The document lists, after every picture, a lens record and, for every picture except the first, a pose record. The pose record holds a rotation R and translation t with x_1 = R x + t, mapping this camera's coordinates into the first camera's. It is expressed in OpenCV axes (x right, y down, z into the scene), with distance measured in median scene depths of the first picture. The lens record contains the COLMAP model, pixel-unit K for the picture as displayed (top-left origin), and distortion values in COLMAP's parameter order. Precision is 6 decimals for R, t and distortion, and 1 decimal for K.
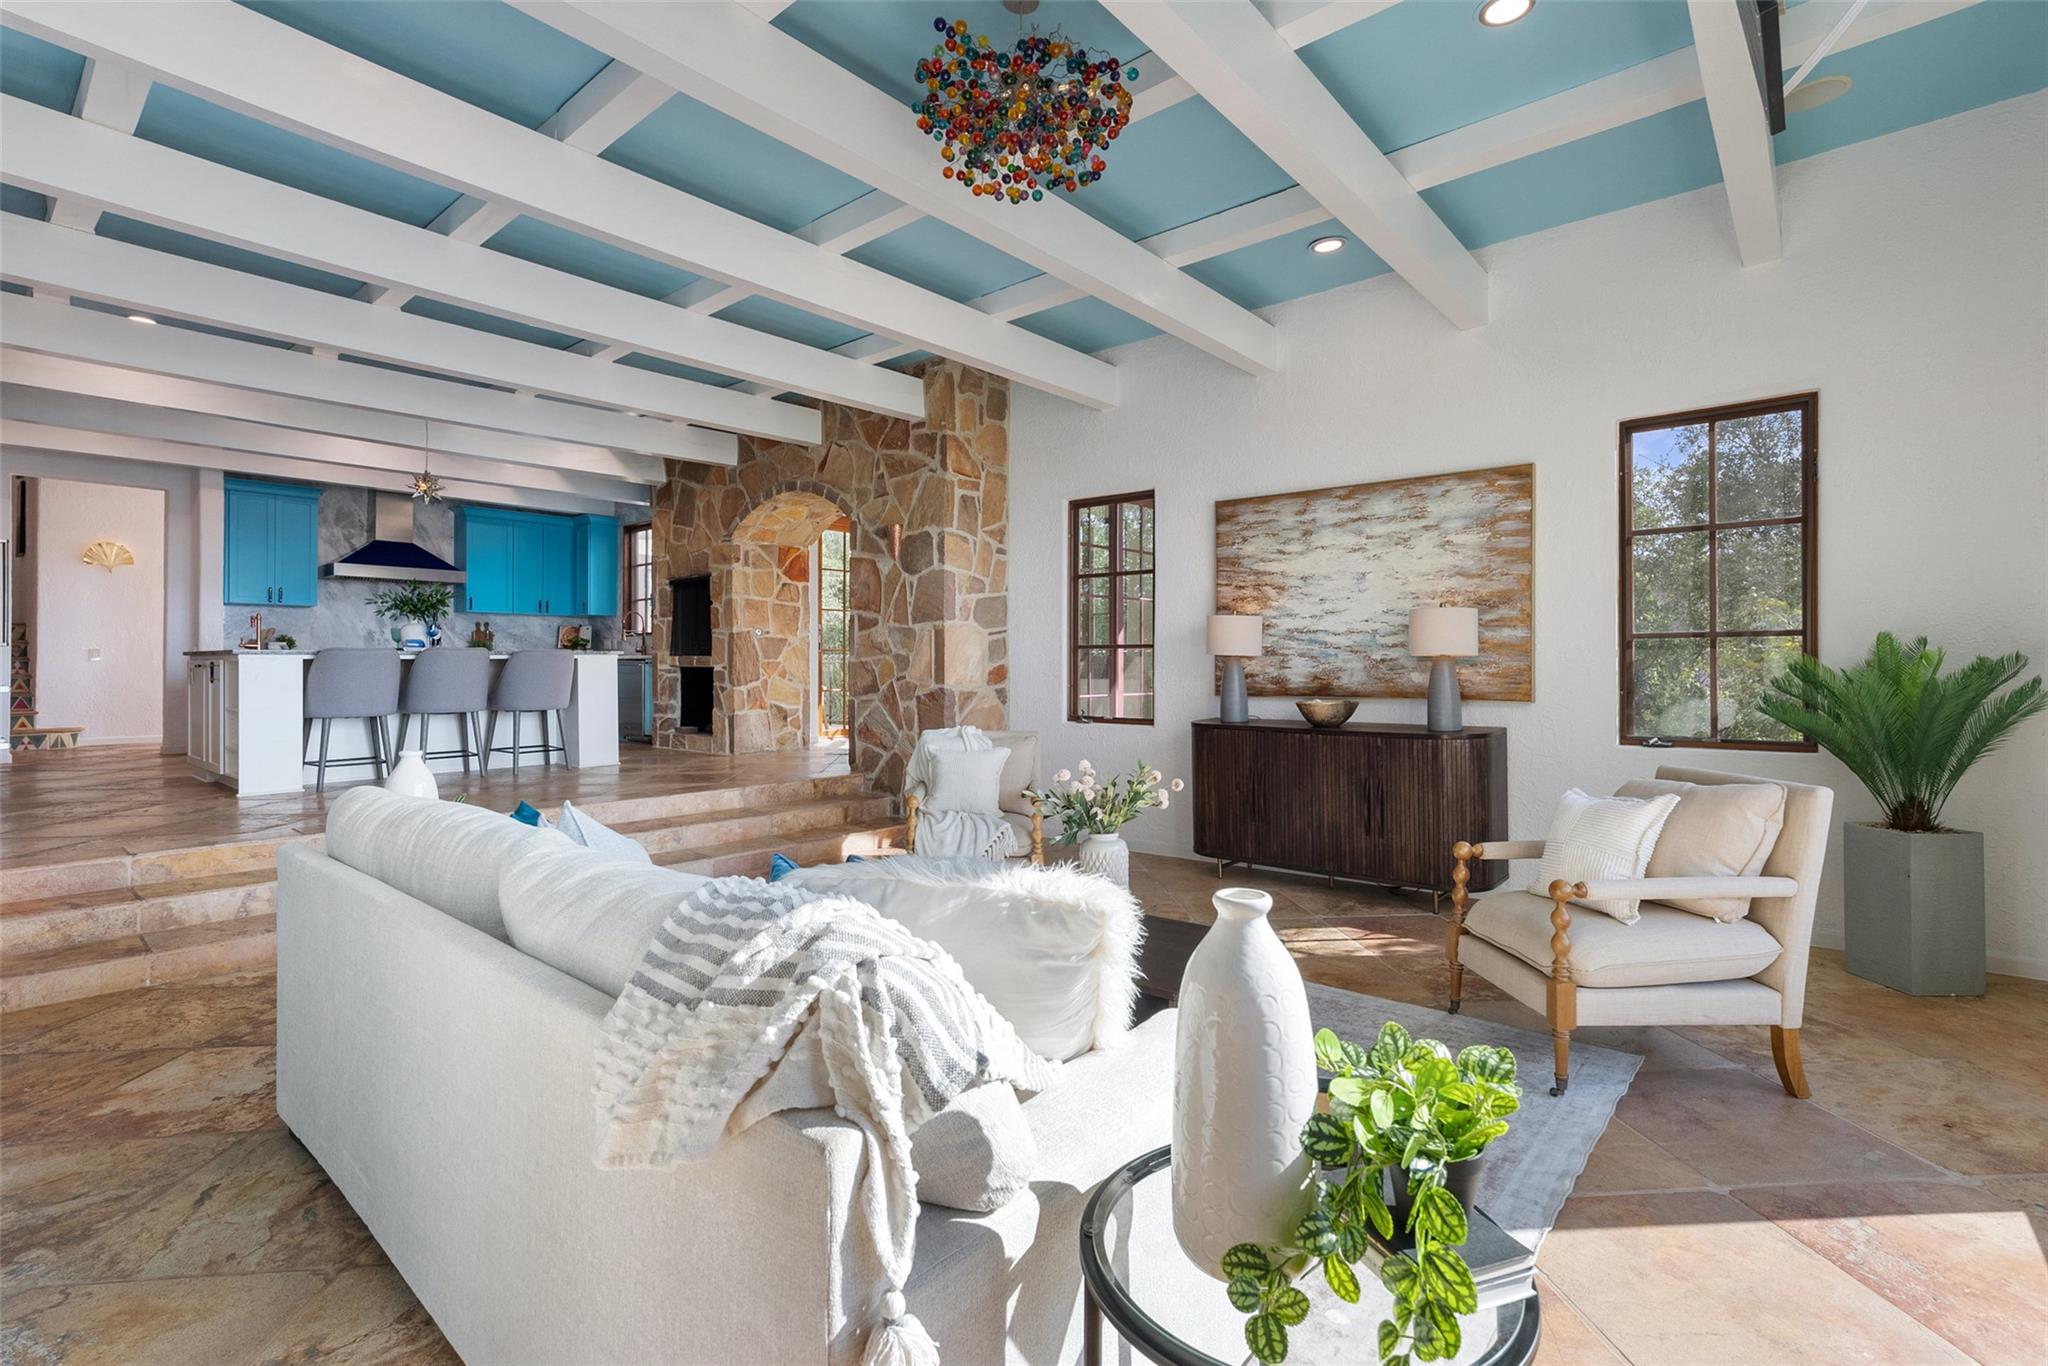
lens RADIAL K [[930.6, 0, 1019.9], [0, 930.6, 664.9], [0, 0, 1]] dist [-0.015578, 0.009207]
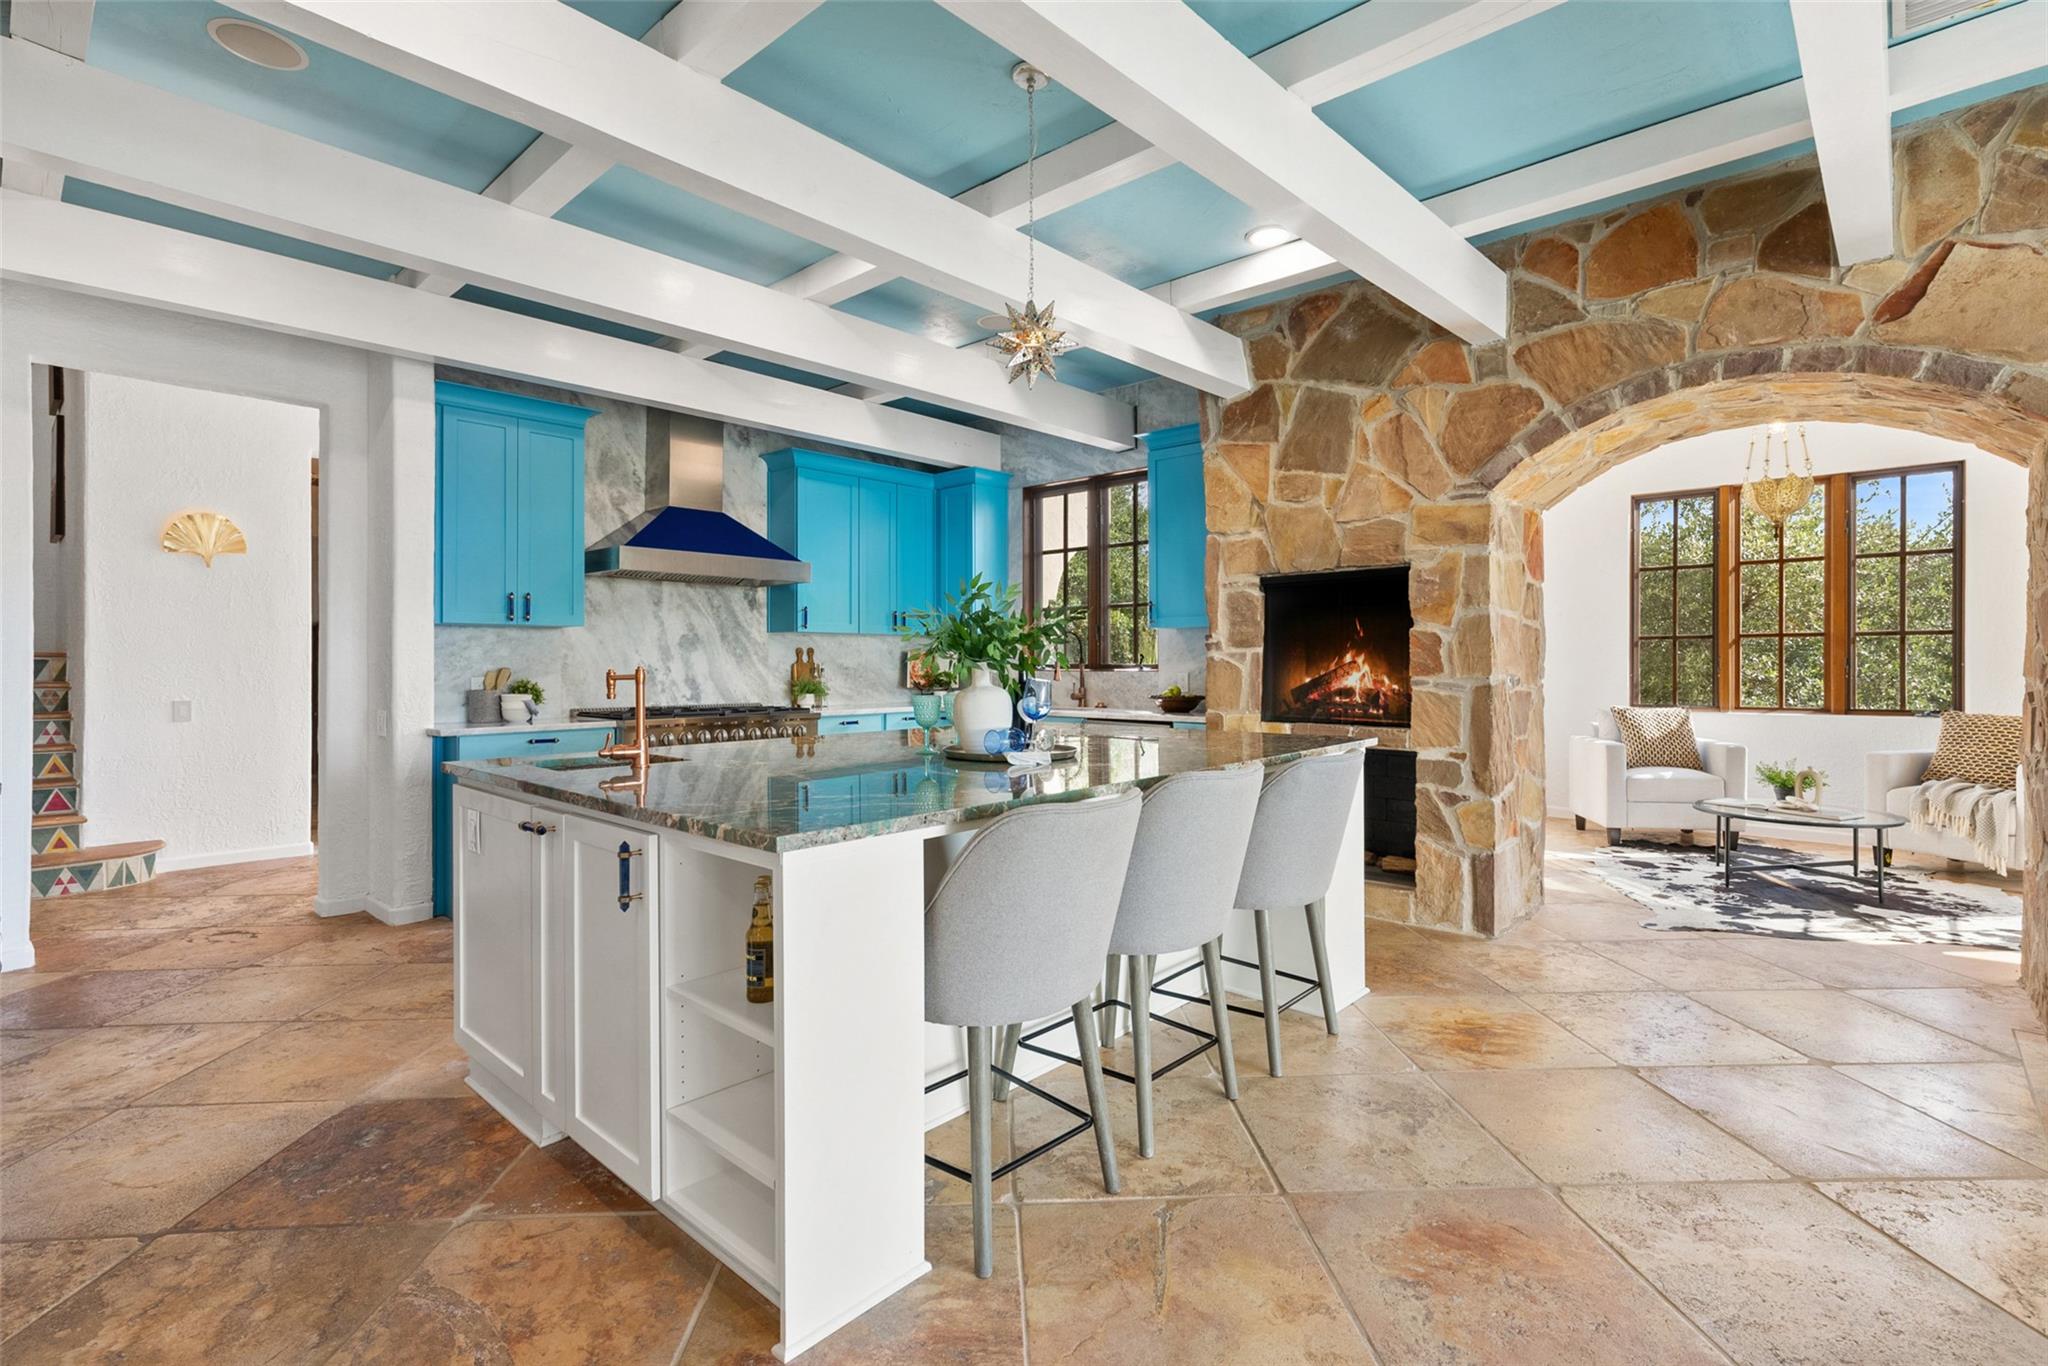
lens RADIAL K [[930.6, 0, 1027.2], [0, 930.6, 668.7], [0, 0, 1]] dist [-0.015578, 0.009207]
pose [[0.999736, -0.001097, -0.022945, -0.520224], [0.001299, 0.999961, 0.008792, -0.046165], [0.022935, -0.008819, 0.999698, 0.493269]]
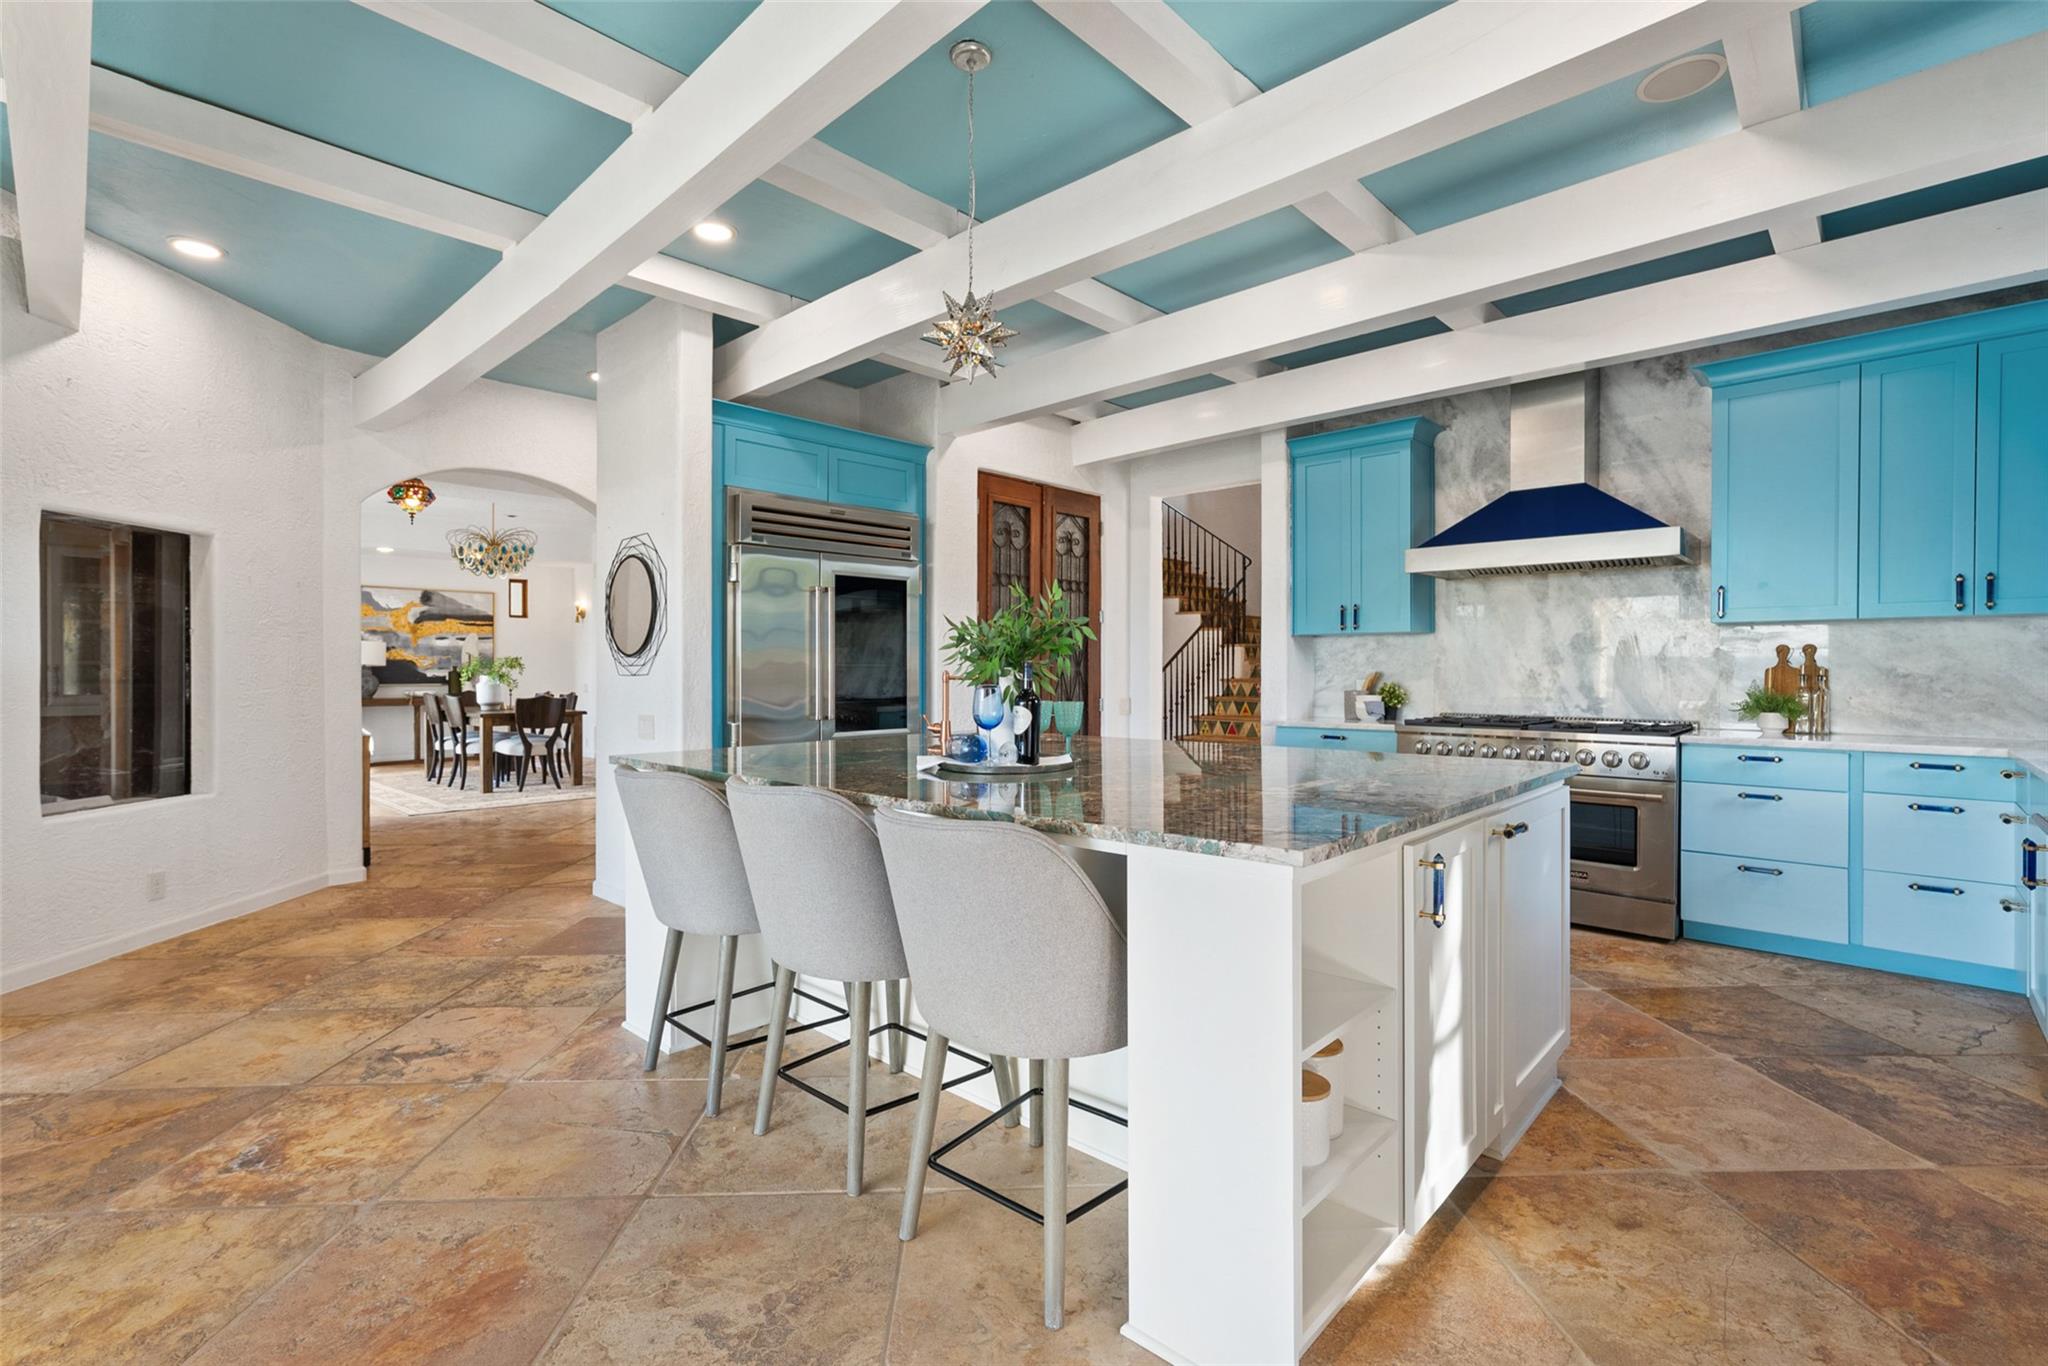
lens RADIAL K [[930.6, 0, 1059.1], [0, 930.6, 673.1], [0, 0, 1]] dist [-0.015578, 0.009207]
pose [[-0.014578, 0.004426, -0.999884, -0.217973], [0.002750, 0.999987, 0.004386, -0.044527], [0.999890, -0.002686, -0.014590, 0.848501]]
